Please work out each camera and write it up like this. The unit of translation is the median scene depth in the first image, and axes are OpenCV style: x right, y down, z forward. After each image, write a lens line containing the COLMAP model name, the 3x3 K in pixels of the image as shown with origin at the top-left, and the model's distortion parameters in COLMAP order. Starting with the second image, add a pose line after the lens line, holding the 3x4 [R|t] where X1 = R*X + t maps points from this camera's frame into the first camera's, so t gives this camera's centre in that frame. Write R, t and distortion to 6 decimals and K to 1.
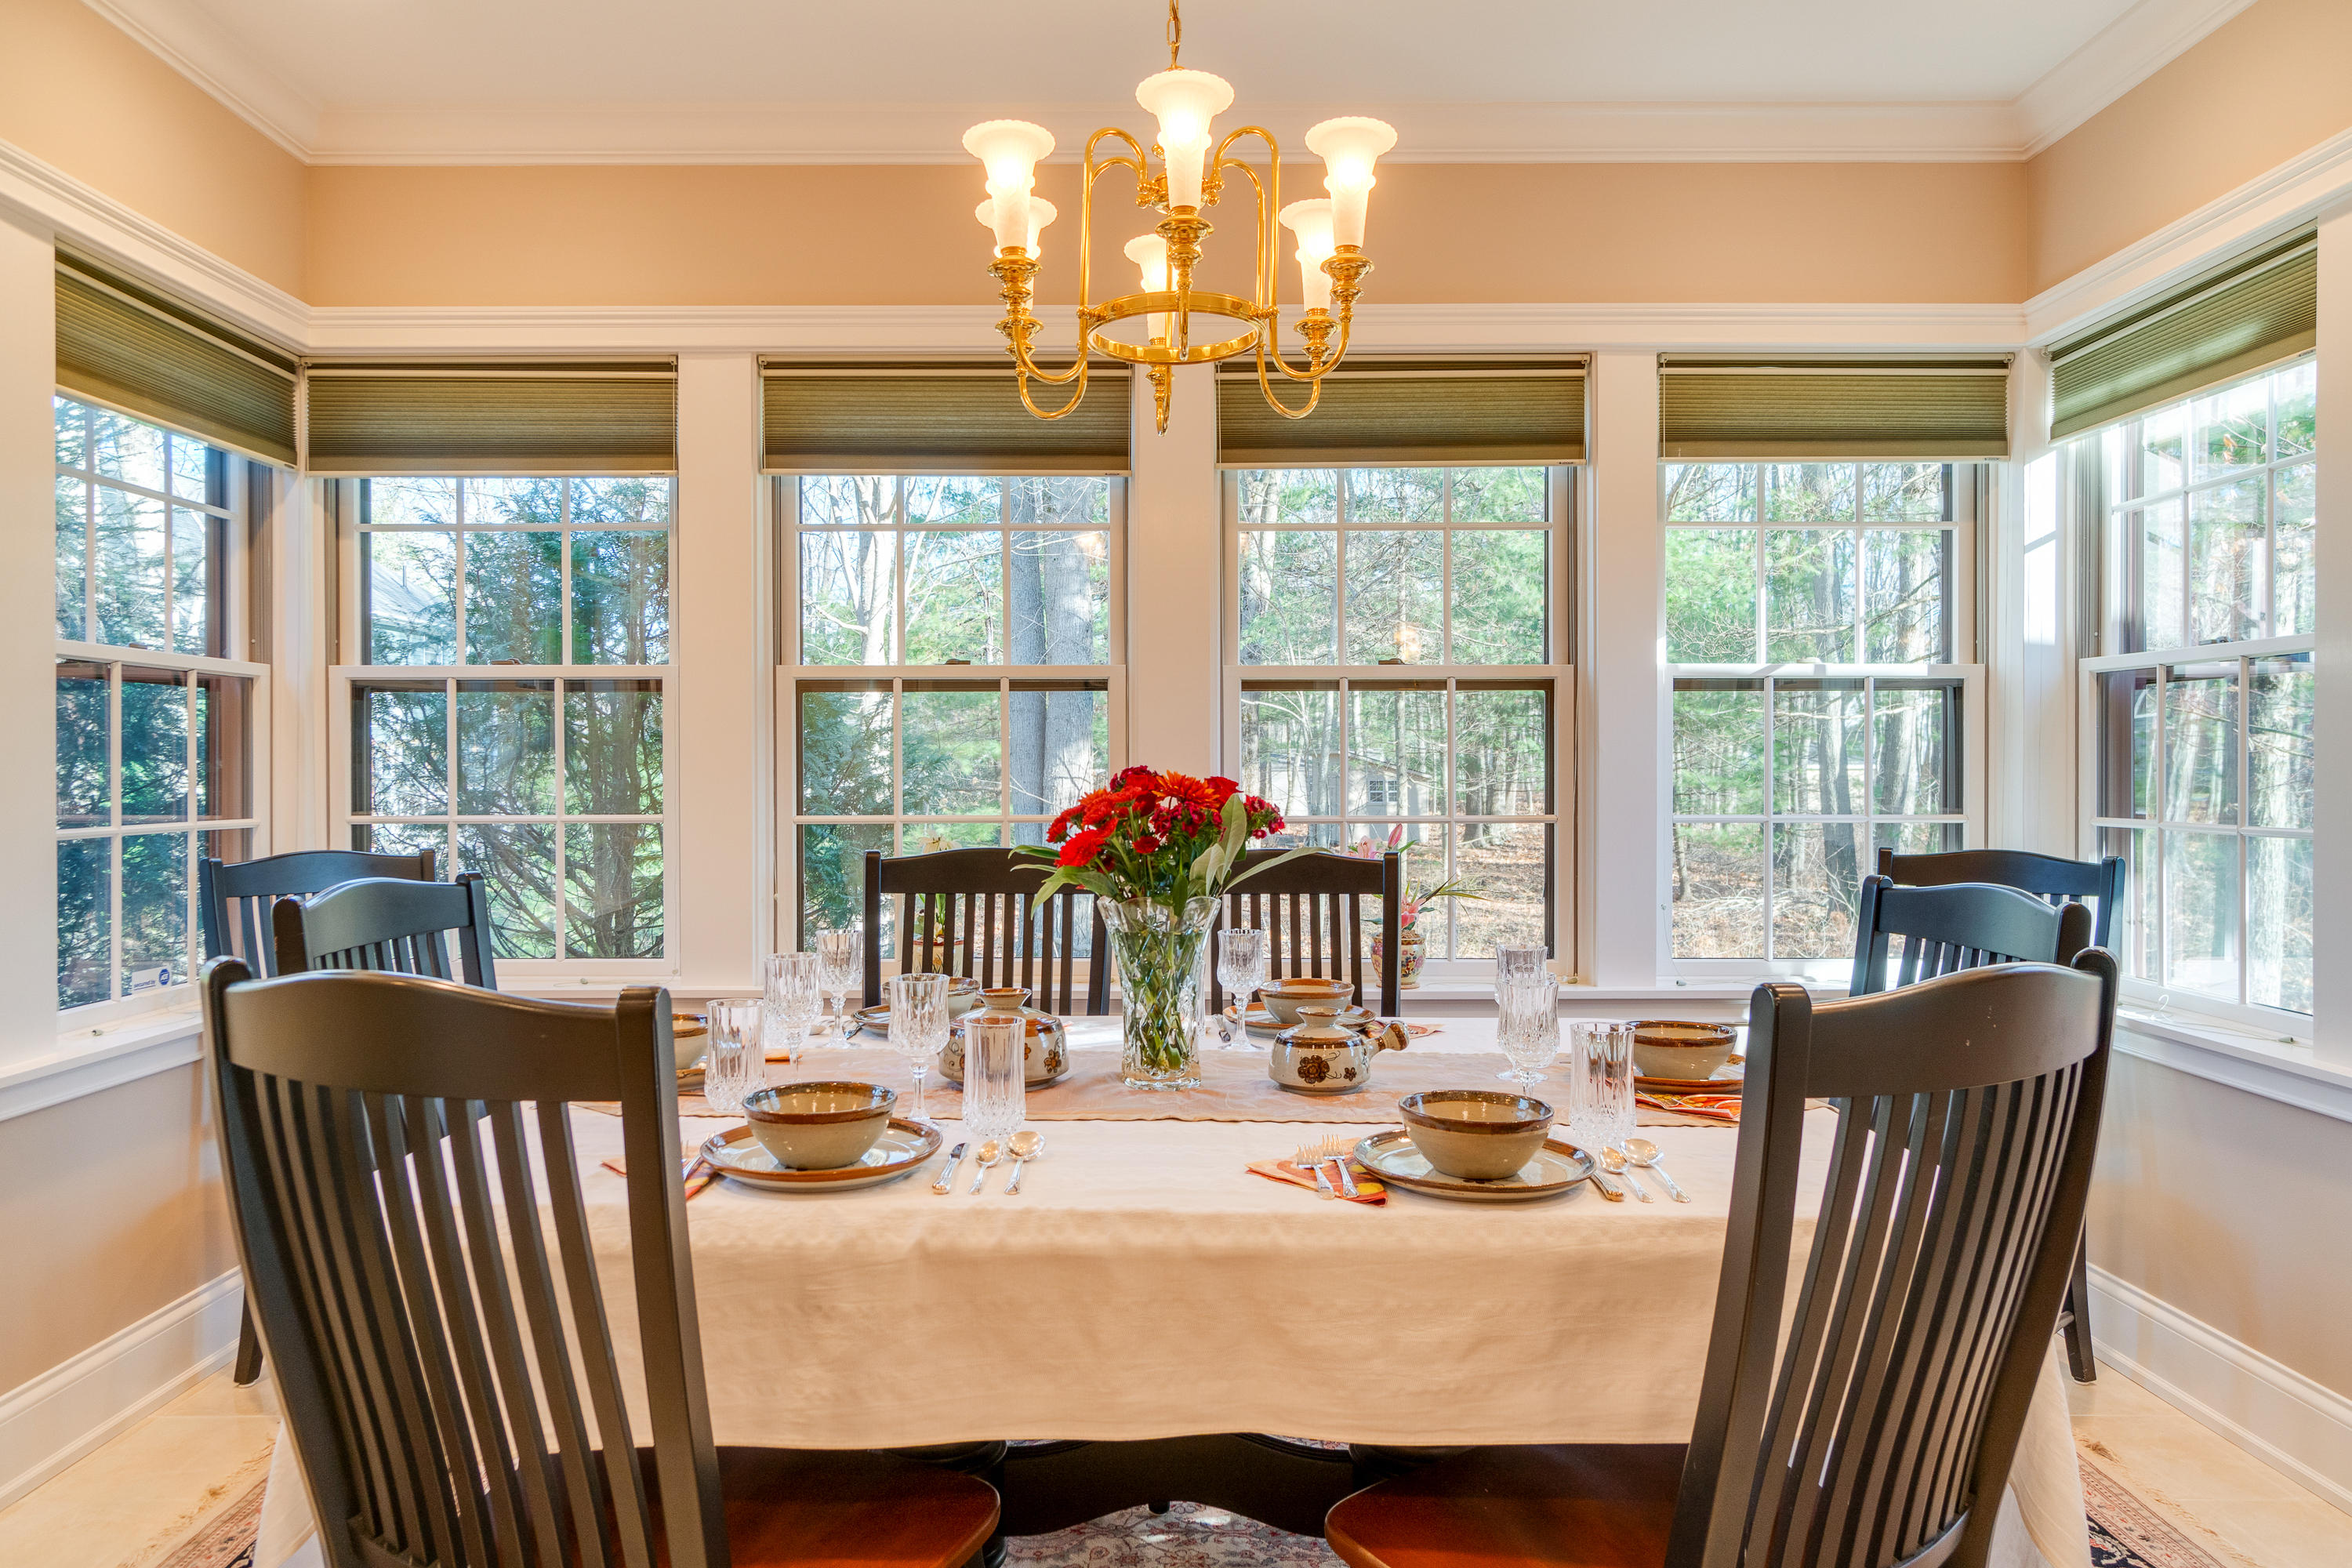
lens RADIAL K [[1496.9, 0, 1159.4], [0, 1496.9, 779.0], [0, 0, 1]] dist [-0.002005, 0.000920]
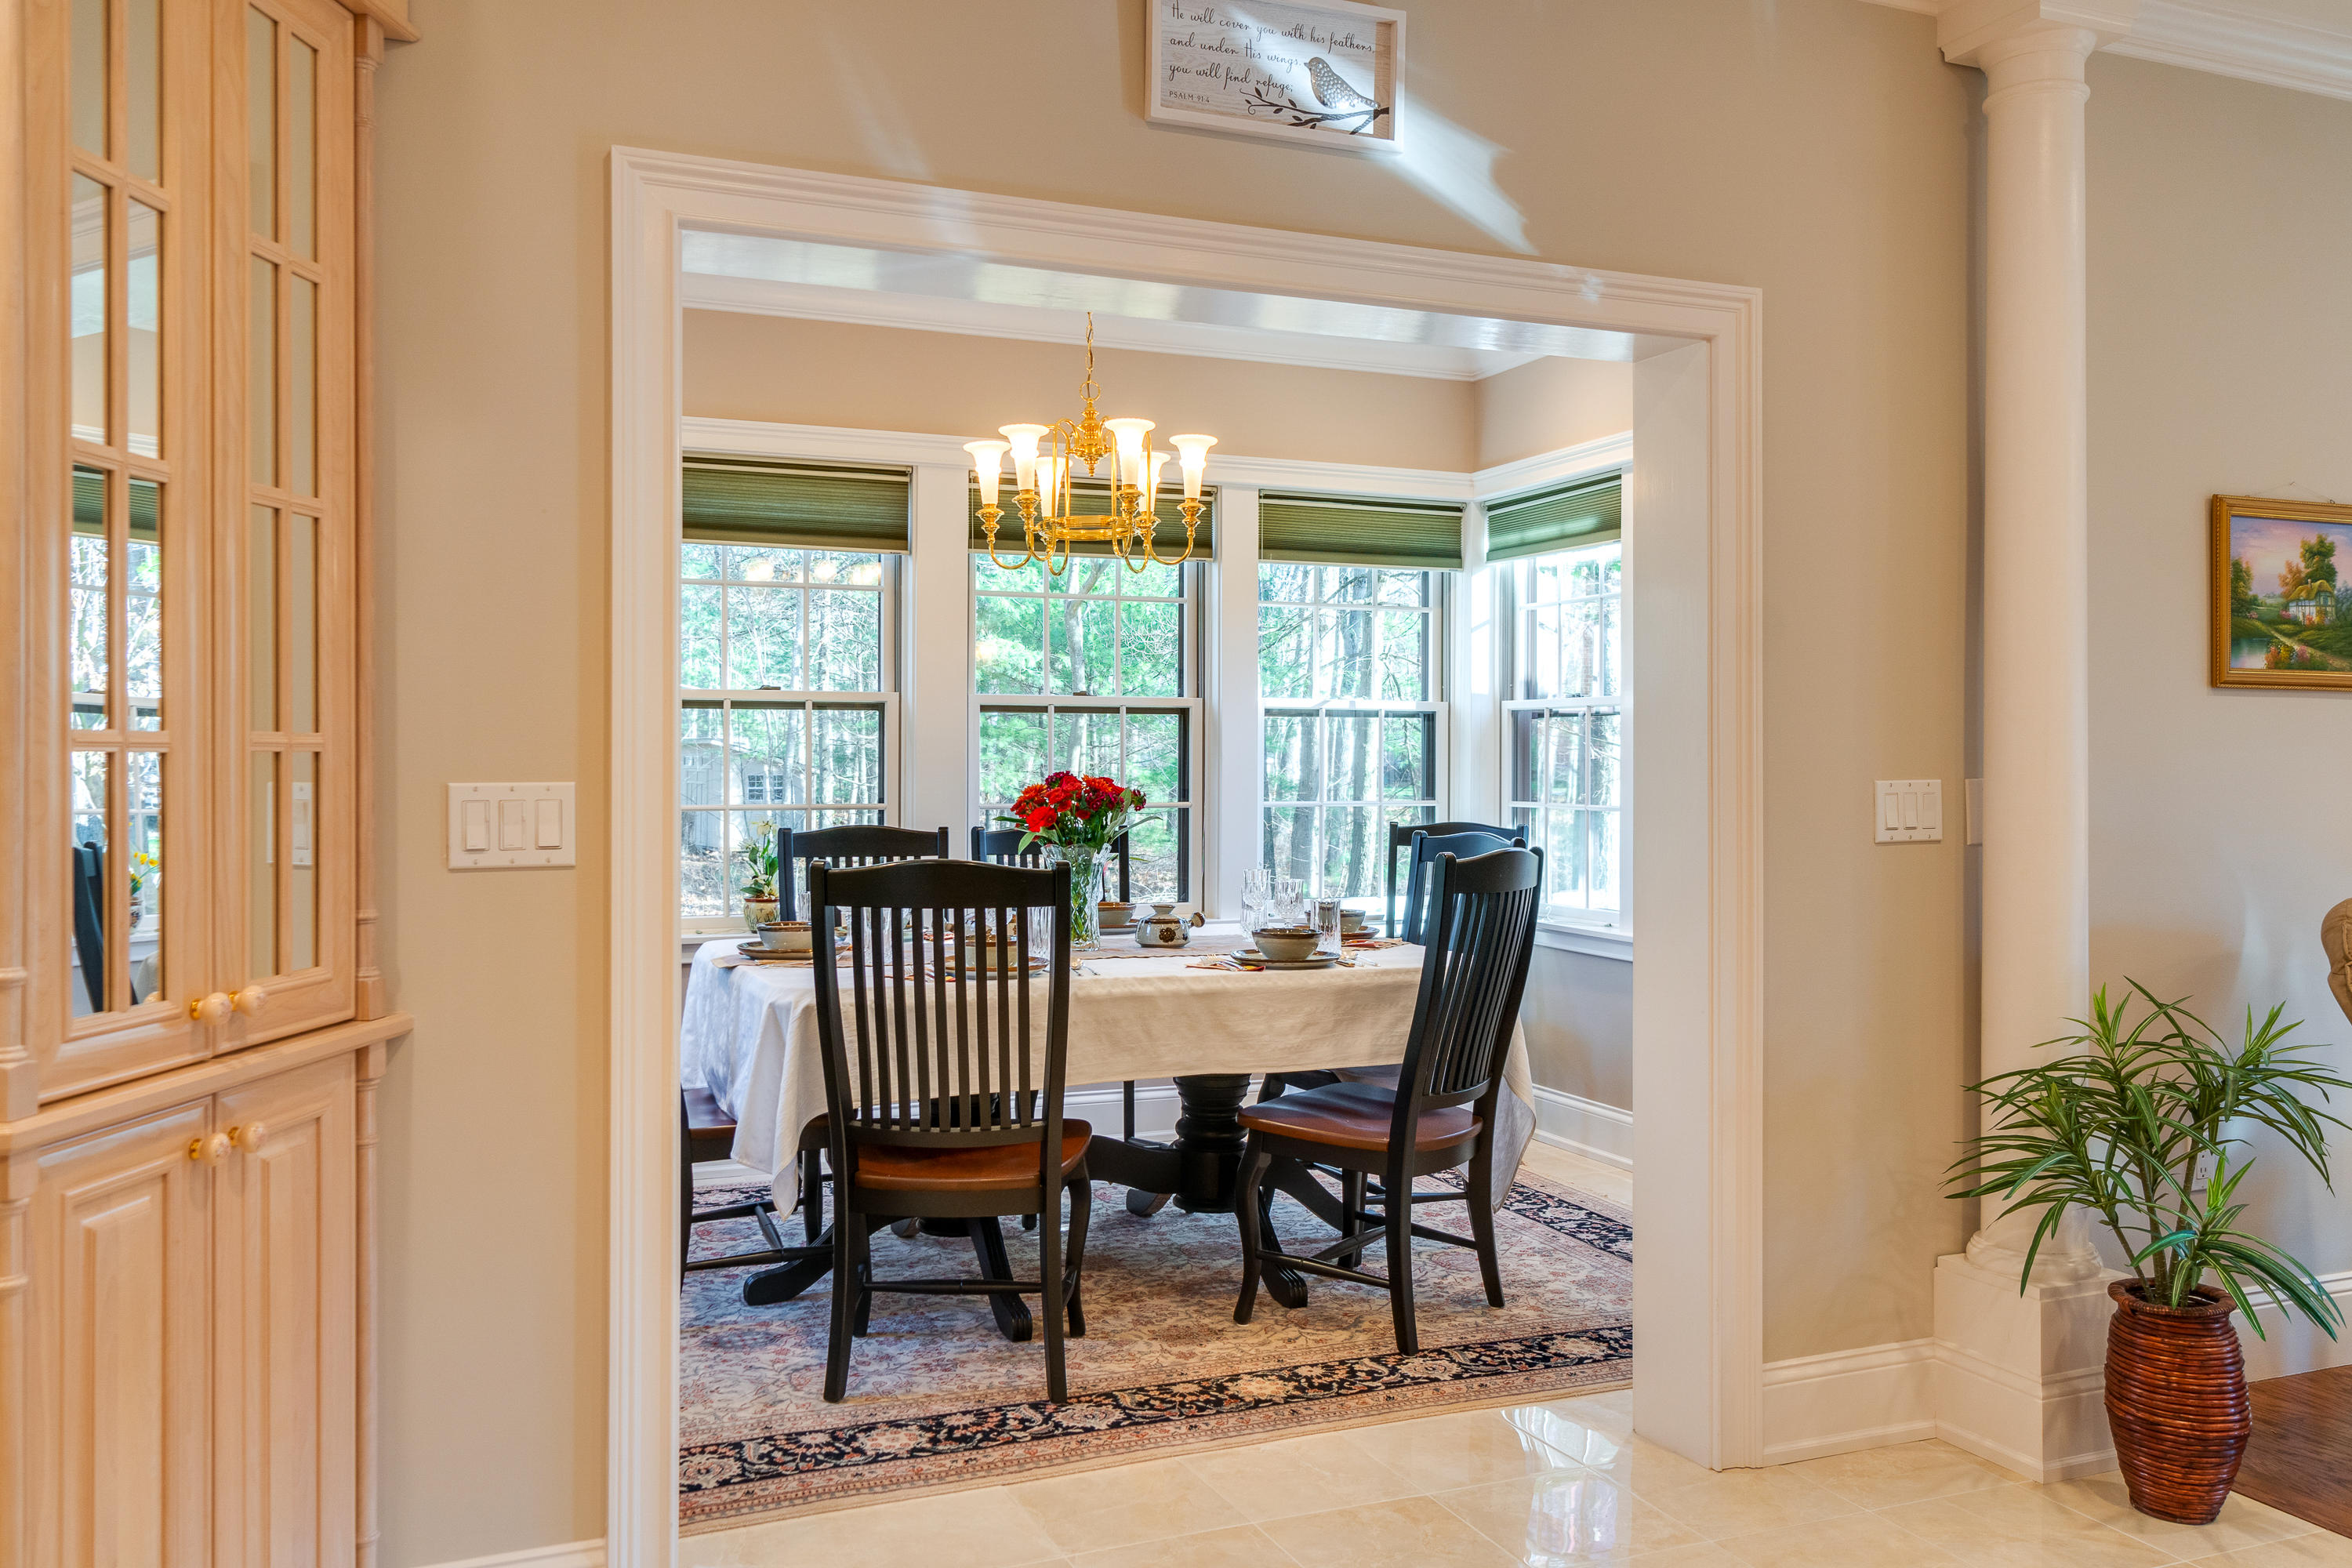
lens RADIAL K [[1823.3, 0, 1162.9], [0, 1823.3, 771.5], [0, 0, 1]] dist [-0.004321, -0.010492]
pose [[0.922997, 0.001668, 0.384803, -0.457784], [-0.001396, 0.999999, -0.000986, -0.003571], [-0.384804, 0.000372, 0.922998, -0.641443]]
